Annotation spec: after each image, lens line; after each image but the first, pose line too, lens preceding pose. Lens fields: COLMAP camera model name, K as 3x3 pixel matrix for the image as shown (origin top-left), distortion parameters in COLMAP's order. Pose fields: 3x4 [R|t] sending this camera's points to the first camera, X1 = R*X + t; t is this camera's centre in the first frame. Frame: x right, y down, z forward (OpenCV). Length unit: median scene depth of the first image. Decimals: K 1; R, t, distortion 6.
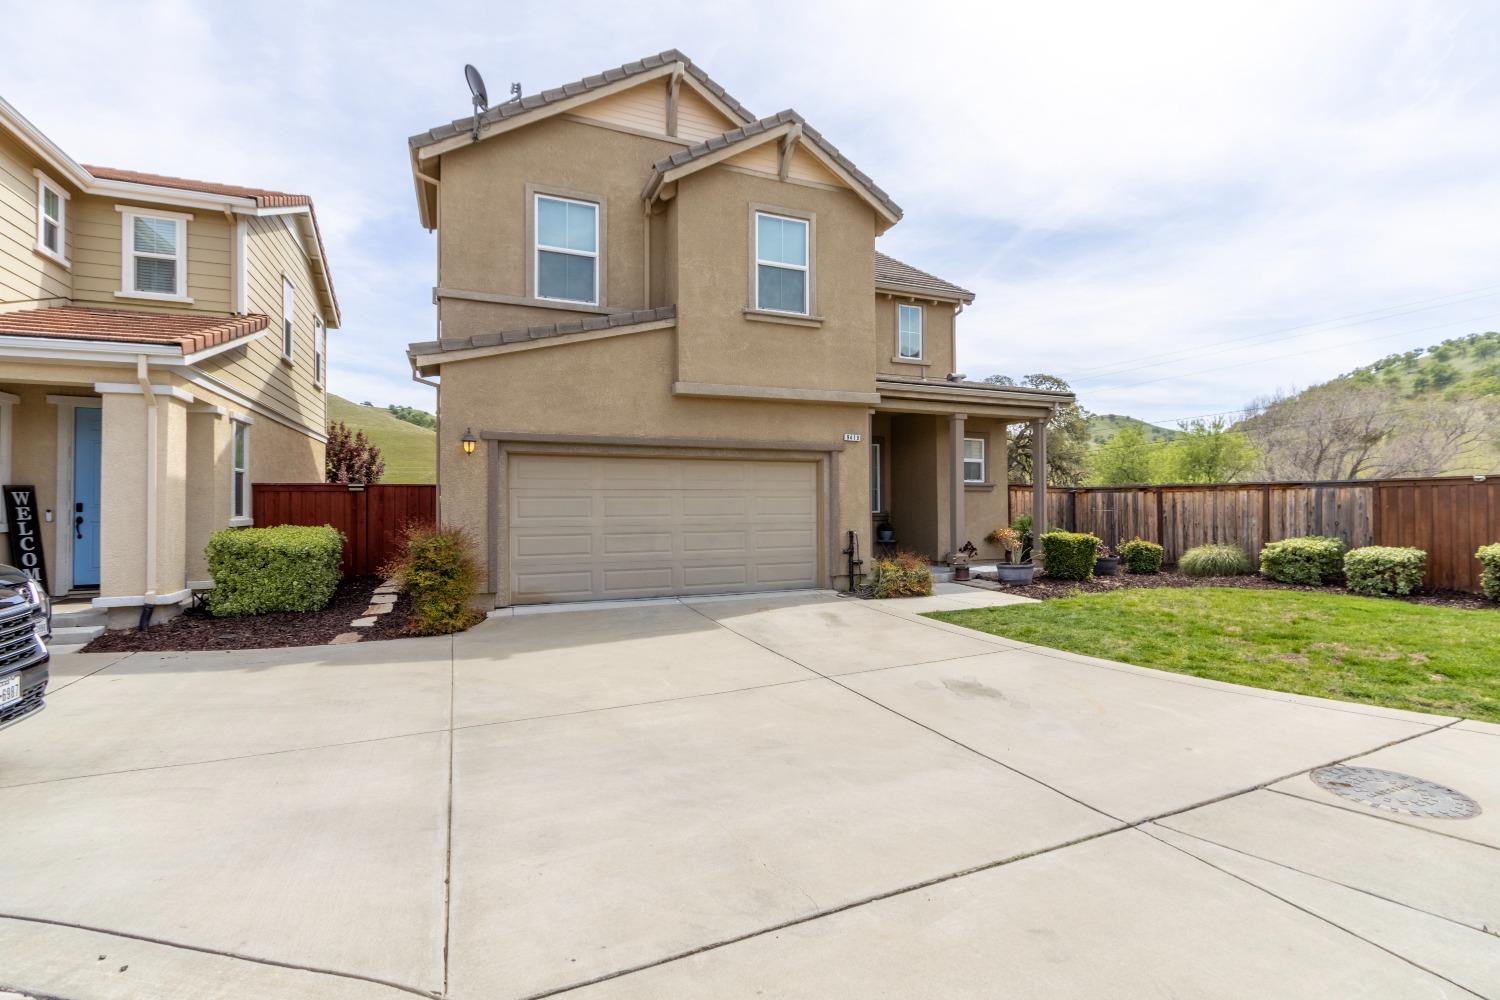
lens RADIAL K [[687.3, 0, 752.5], [0, 687.3, 499.2], [0, 0, 1]] dist [0.000676, -0.000233]
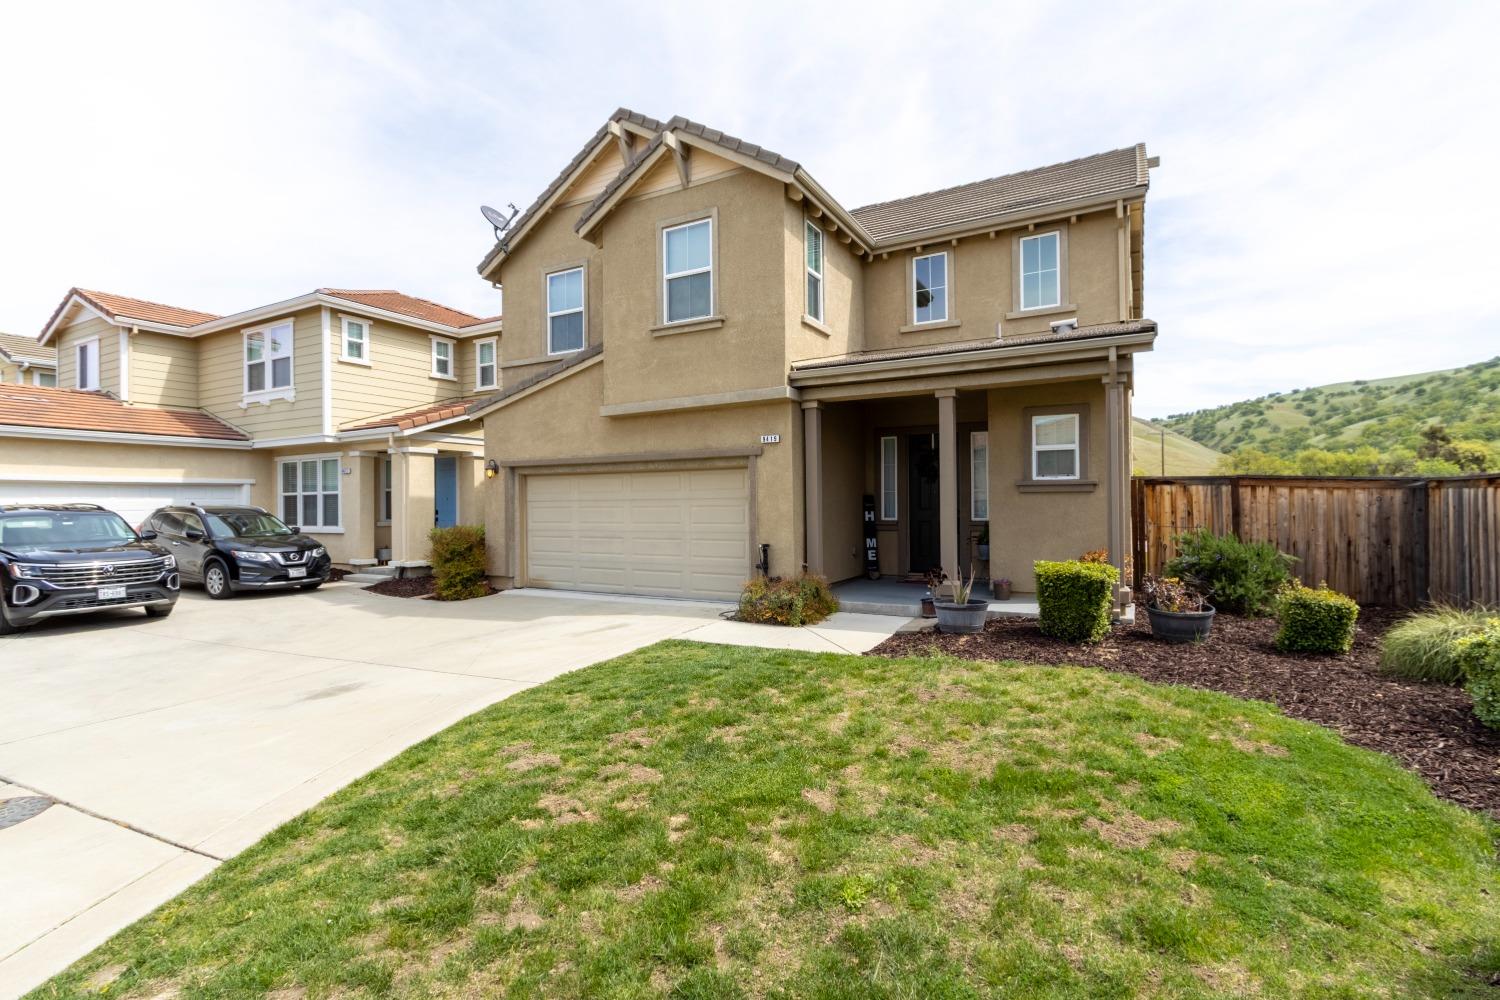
lens RADIAL K [[687.3, 0, 752.5], [0, 687.3, 499.2], [0, 0, 1]] dist [0.000676, -0.000233]
pose [[0.622860, -0.007077, -0.782301, 0.891961], [0.013633, 0.999905, 0.001809, -0.014373], [0.782214, -0.011792, 0.622898, 0.458238]]
